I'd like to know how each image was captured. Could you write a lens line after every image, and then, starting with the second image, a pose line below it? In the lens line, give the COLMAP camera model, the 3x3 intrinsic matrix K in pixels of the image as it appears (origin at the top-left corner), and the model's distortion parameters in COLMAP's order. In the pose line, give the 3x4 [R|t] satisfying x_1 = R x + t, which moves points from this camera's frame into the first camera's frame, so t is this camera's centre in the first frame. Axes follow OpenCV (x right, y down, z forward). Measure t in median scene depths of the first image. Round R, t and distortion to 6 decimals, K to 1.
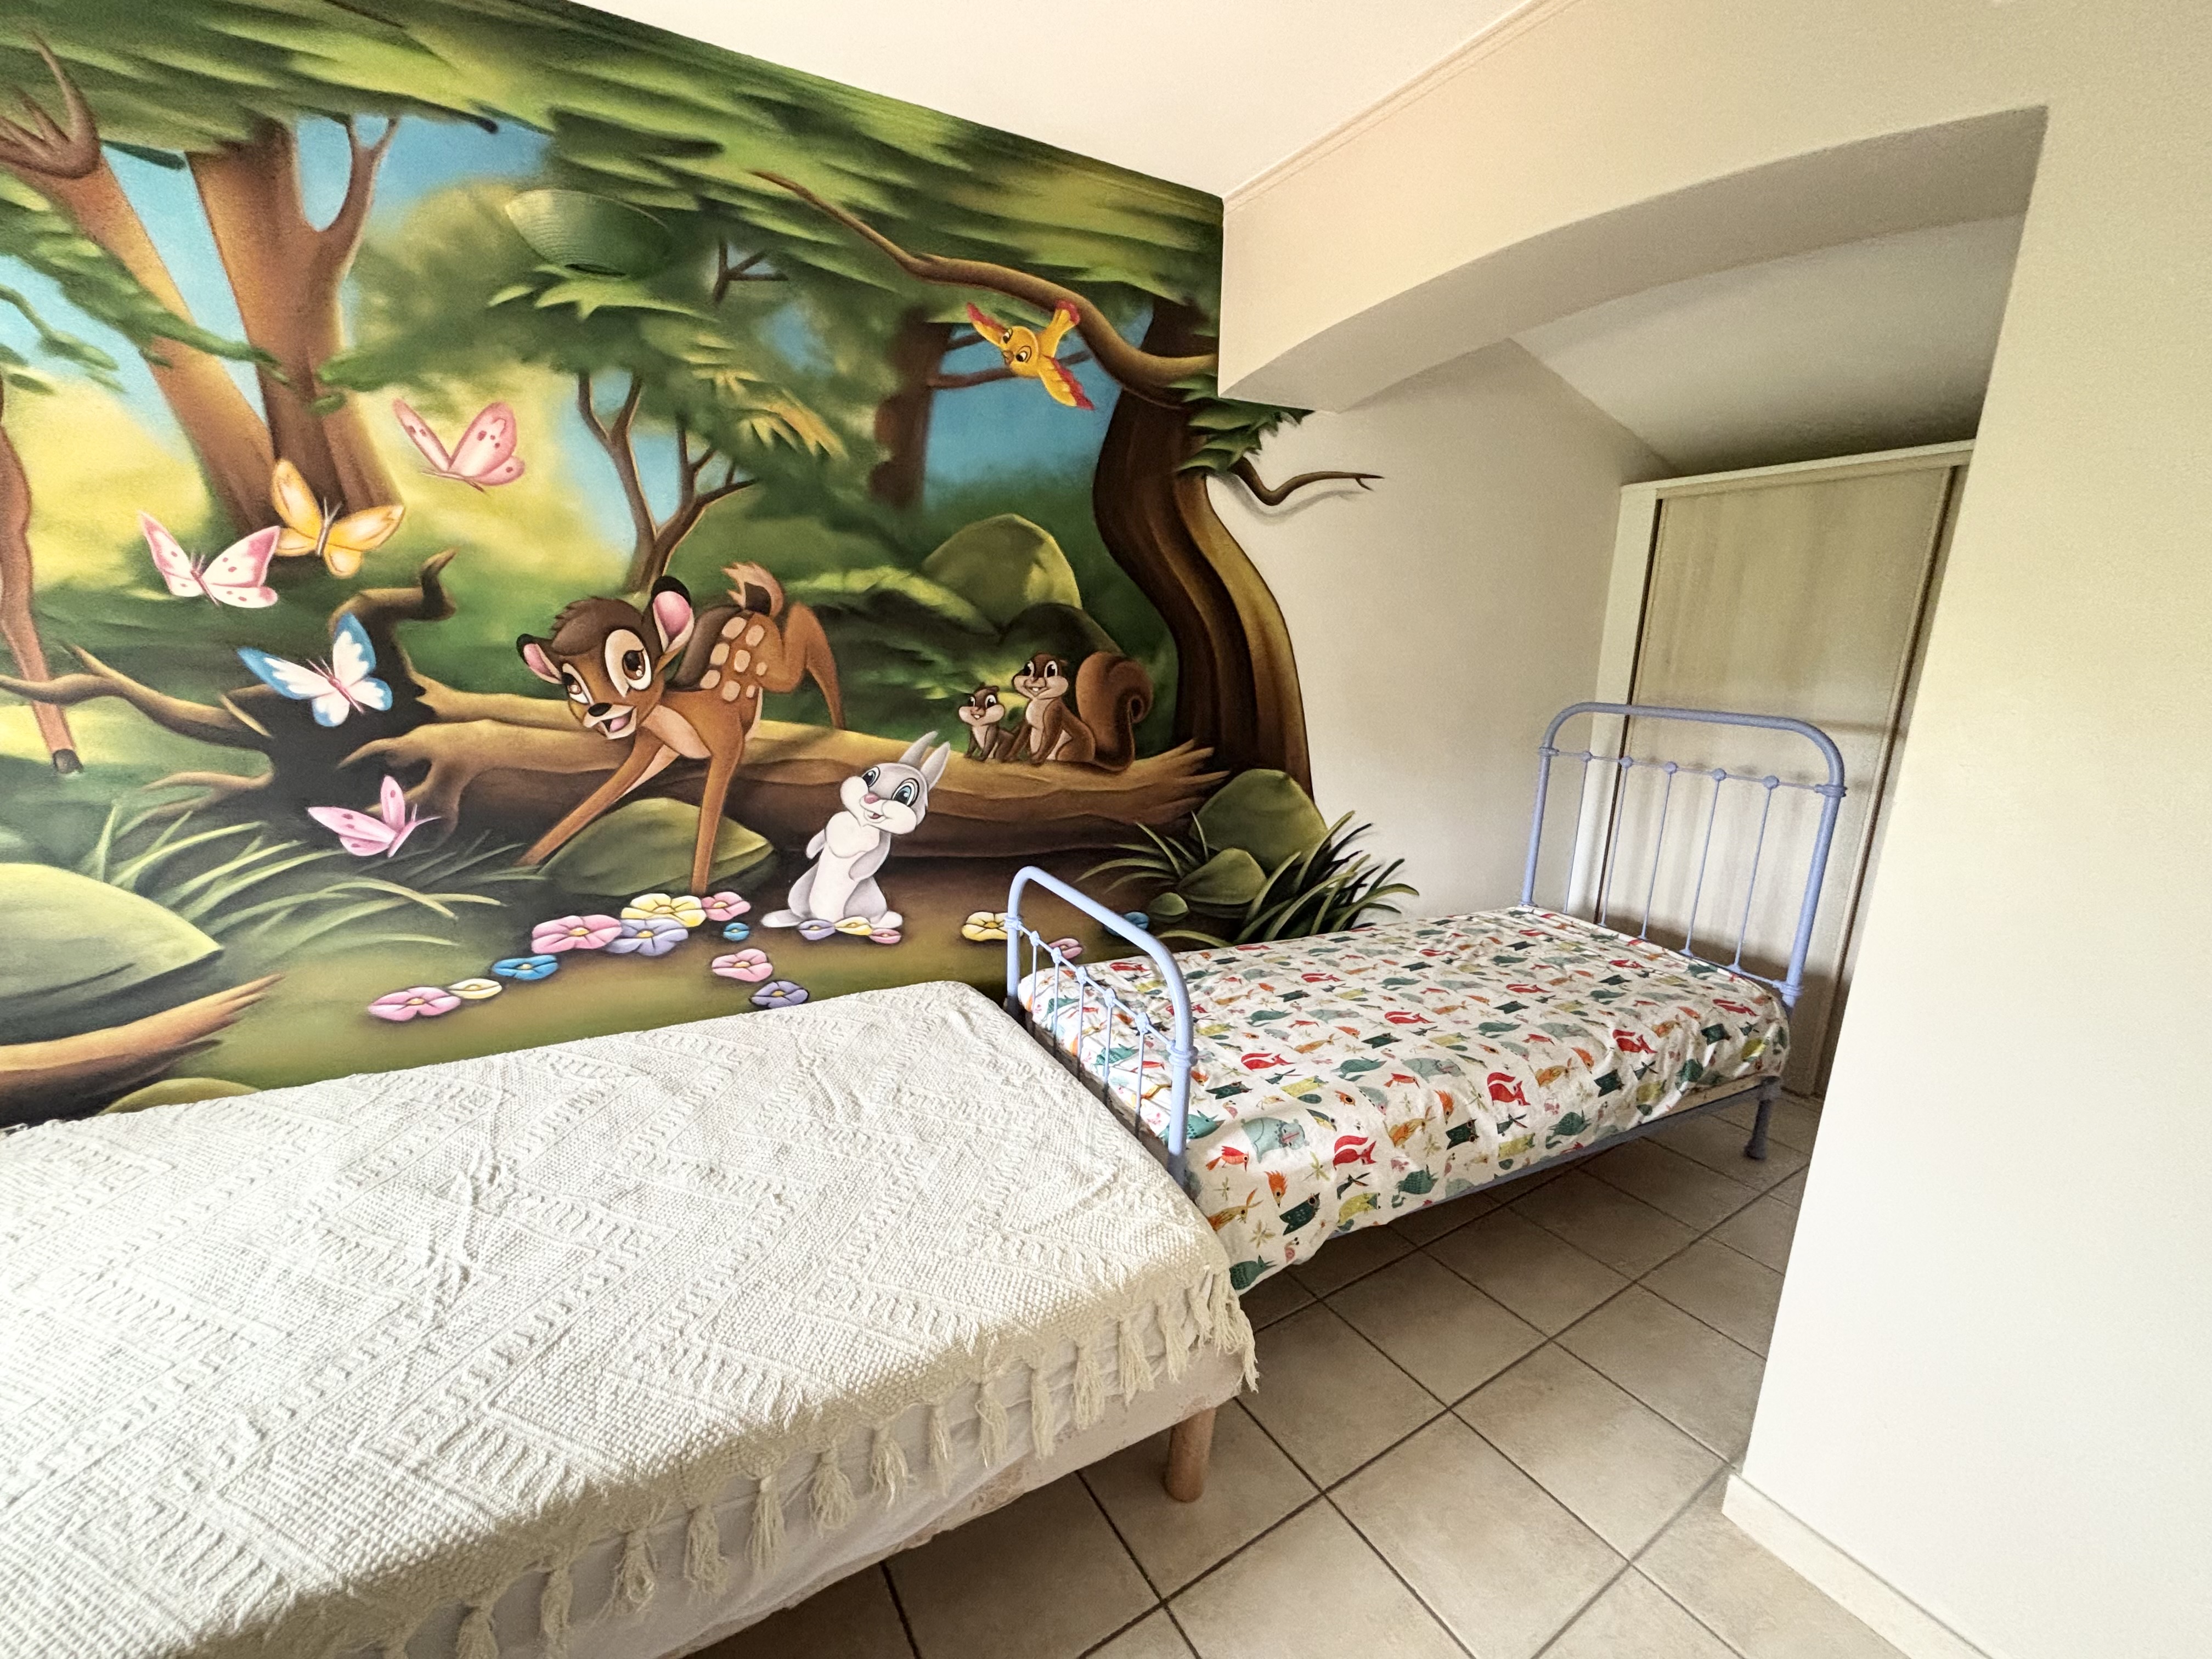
lens RADIAL K [[888.0, 0, 1111.6], [0, 888.0, 830.1], [0, 0, 1]] dist [0.002123, -0.002024]
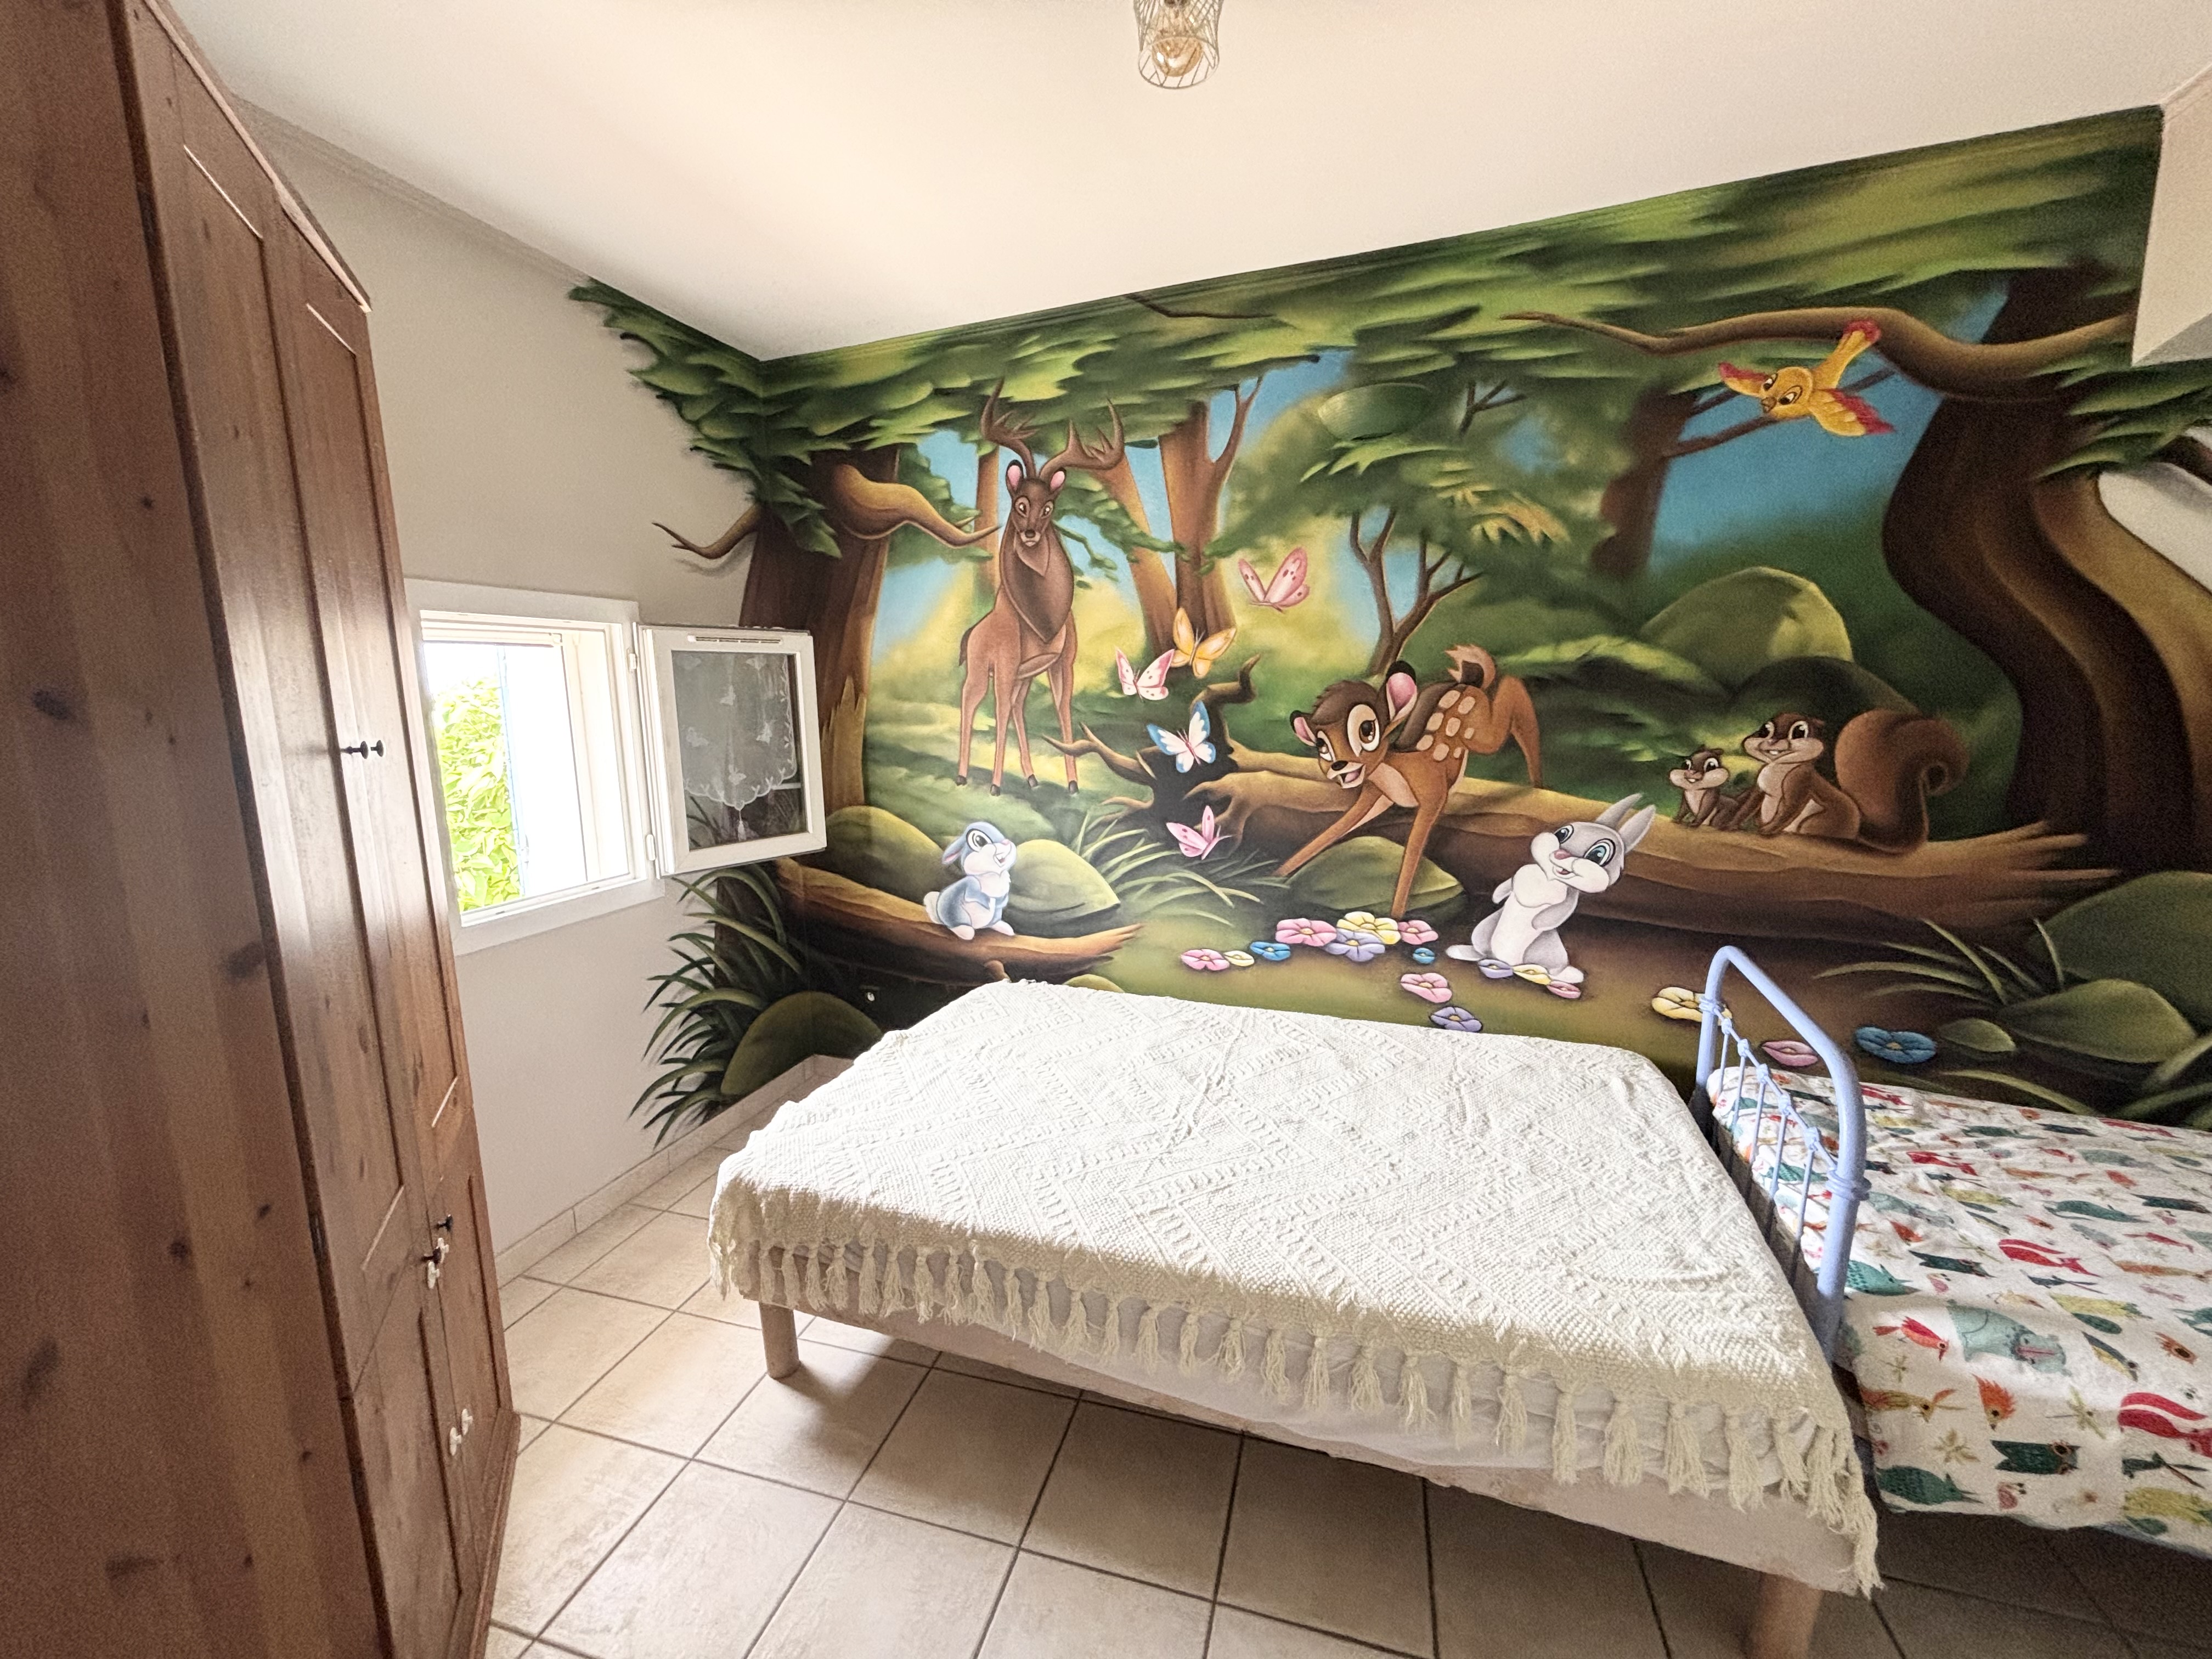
lens RADIAL K [[885.4, 0, 1110.8], [0, 885.4, 840.8], [0, 0, 1]] dist [0.001676, -0.012013]
pose [[0.657515, 0.090279, -0.748013, 0.197033], [-0.122137, 0.992435, 0.012418, -0.000471], [0.743476, 0.083195, 0.663568, -0.112308]]
